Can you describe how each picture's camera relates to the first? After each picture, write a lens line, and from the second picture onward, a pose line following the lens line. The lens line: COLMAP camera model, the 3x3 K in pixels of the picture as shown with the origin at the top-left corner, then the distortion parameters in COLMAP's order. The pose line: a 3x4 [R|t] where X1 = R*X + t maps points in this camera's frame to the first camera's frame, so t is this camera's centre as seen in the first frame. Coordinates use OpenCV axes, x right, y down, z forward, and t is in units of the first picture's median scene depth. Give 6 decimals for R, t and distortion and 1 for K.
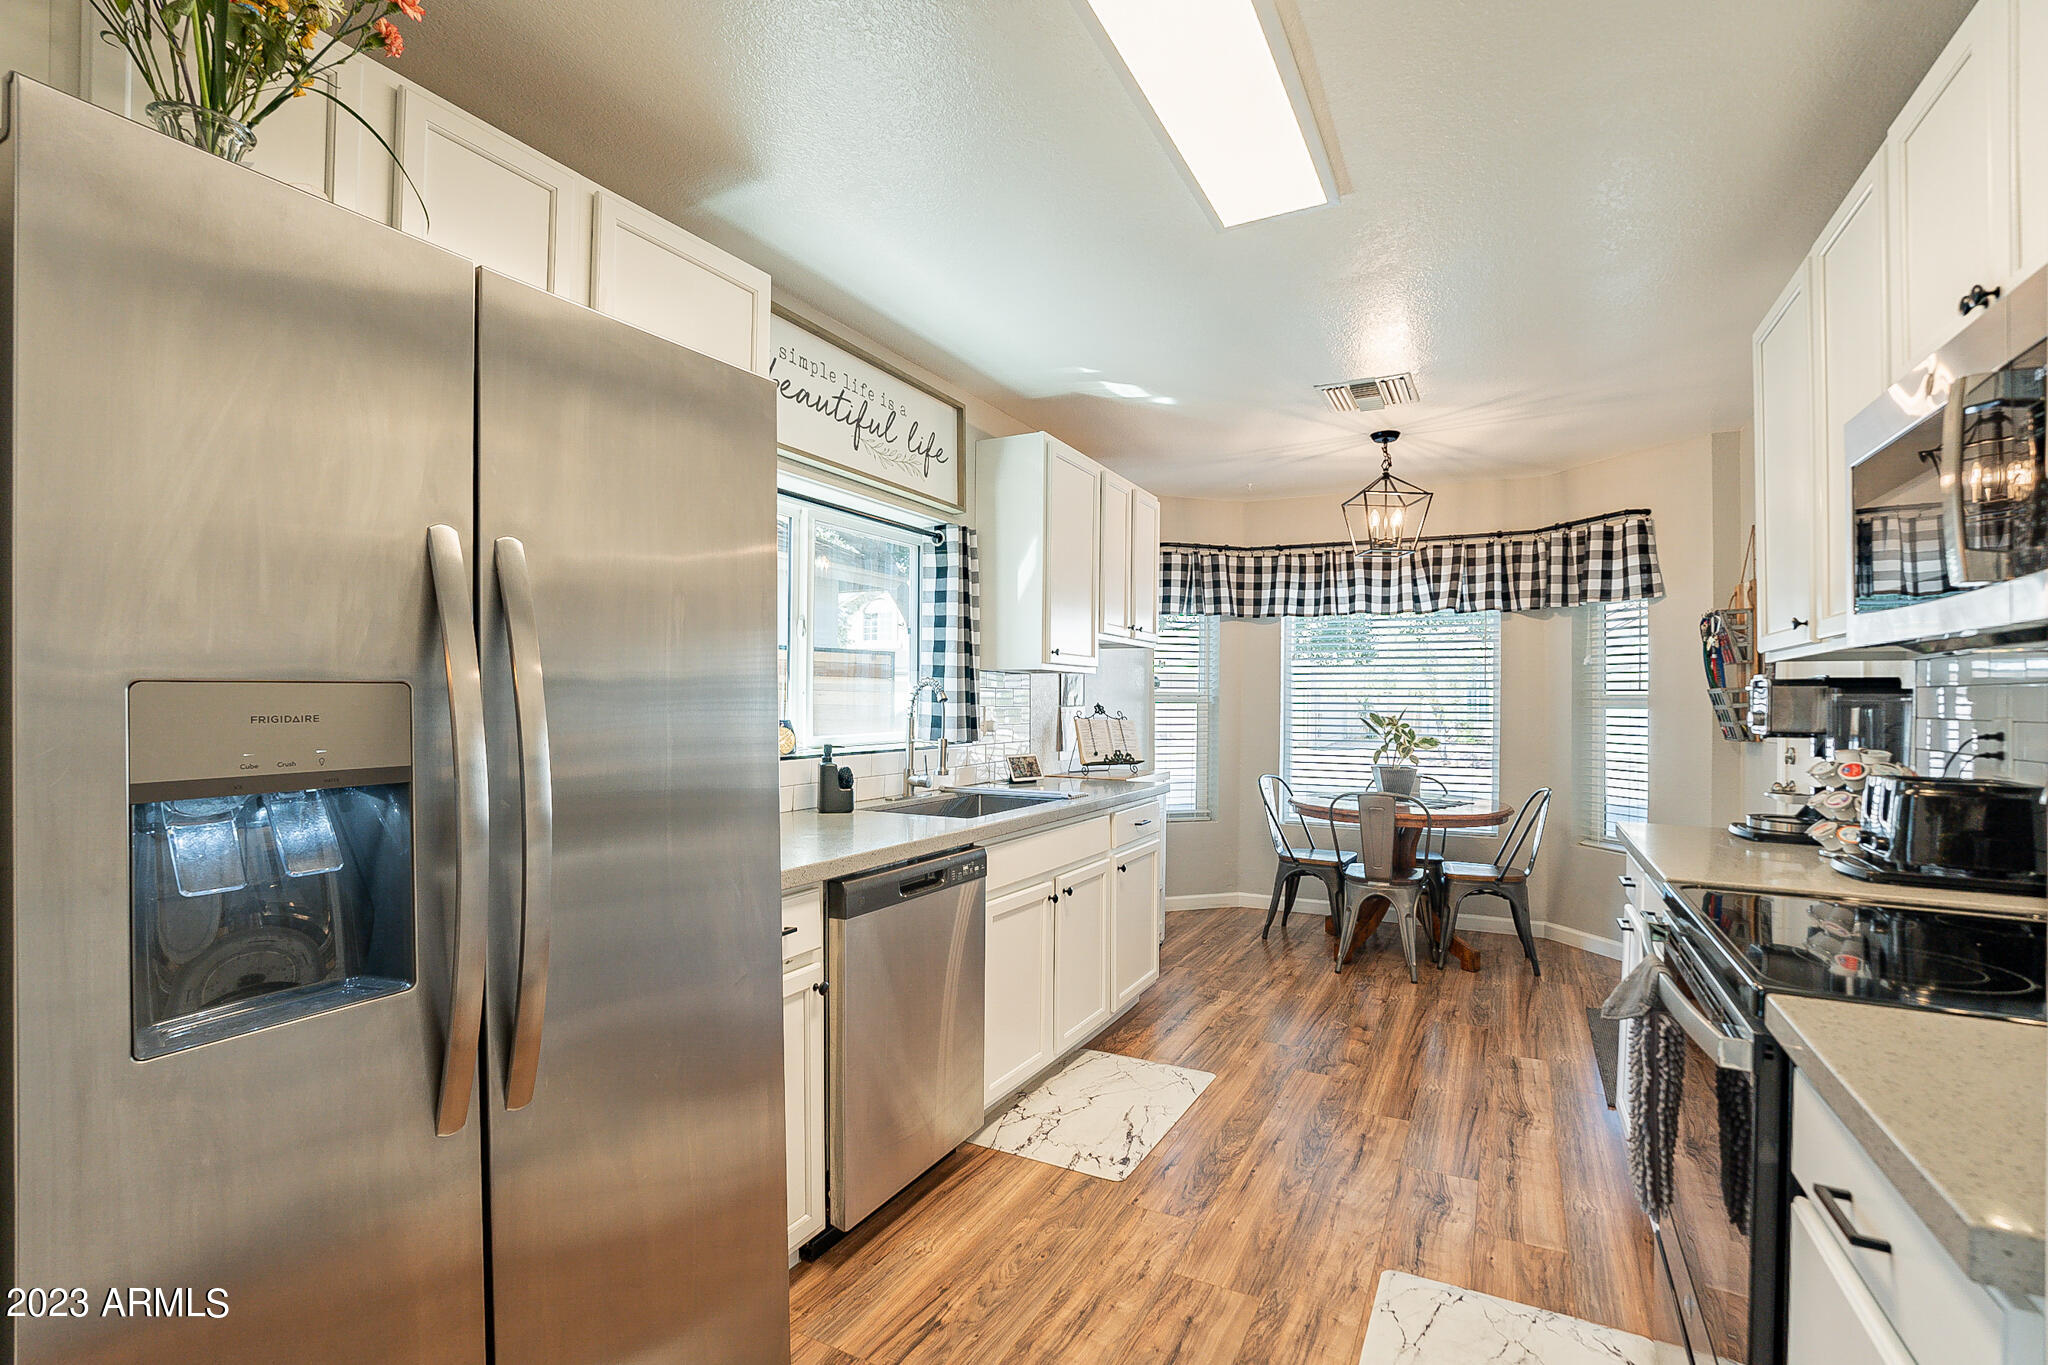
lens RADIAL K [[966.1, 0, 1016.4], [0, 966.1, 683.3], [0, 0, 1]] dist [-0.064030, 0.028297]
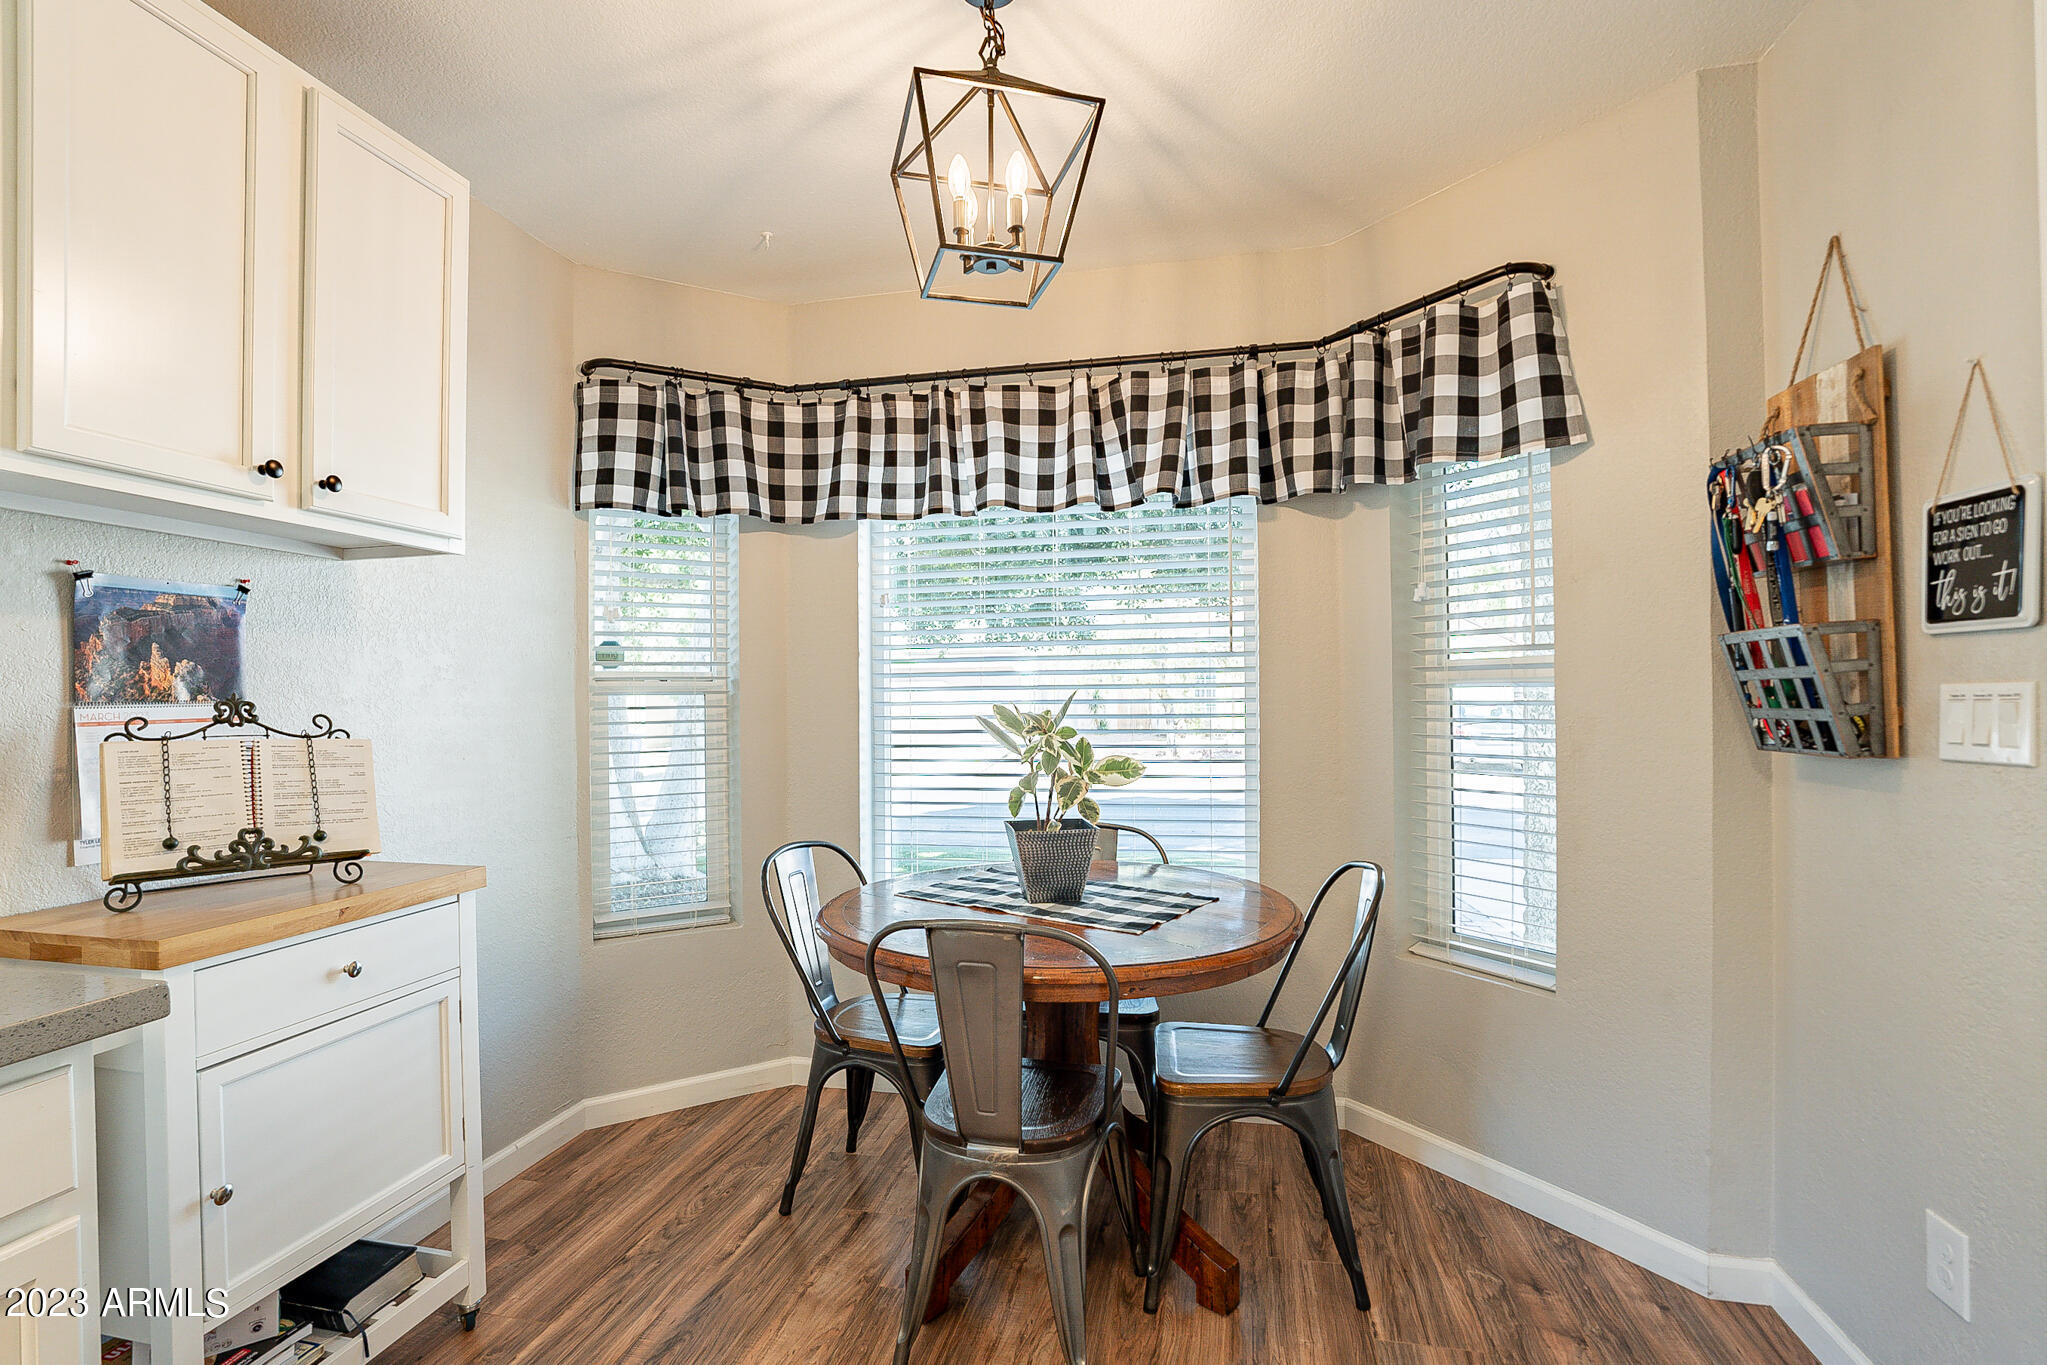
lens RADIAL K [[965.6, 0, 1015.9], [0, 965.6, 683.3], [0, 0, 1]] dist [-0.064030, 0.028297]
pose [[0.967101, -0.016960, 0.253825, 0.250937], [0.016364, 0.999856, 0.004460, 0.017797], [-0.253864, -0.000160, 0.967240, 0.535051]]
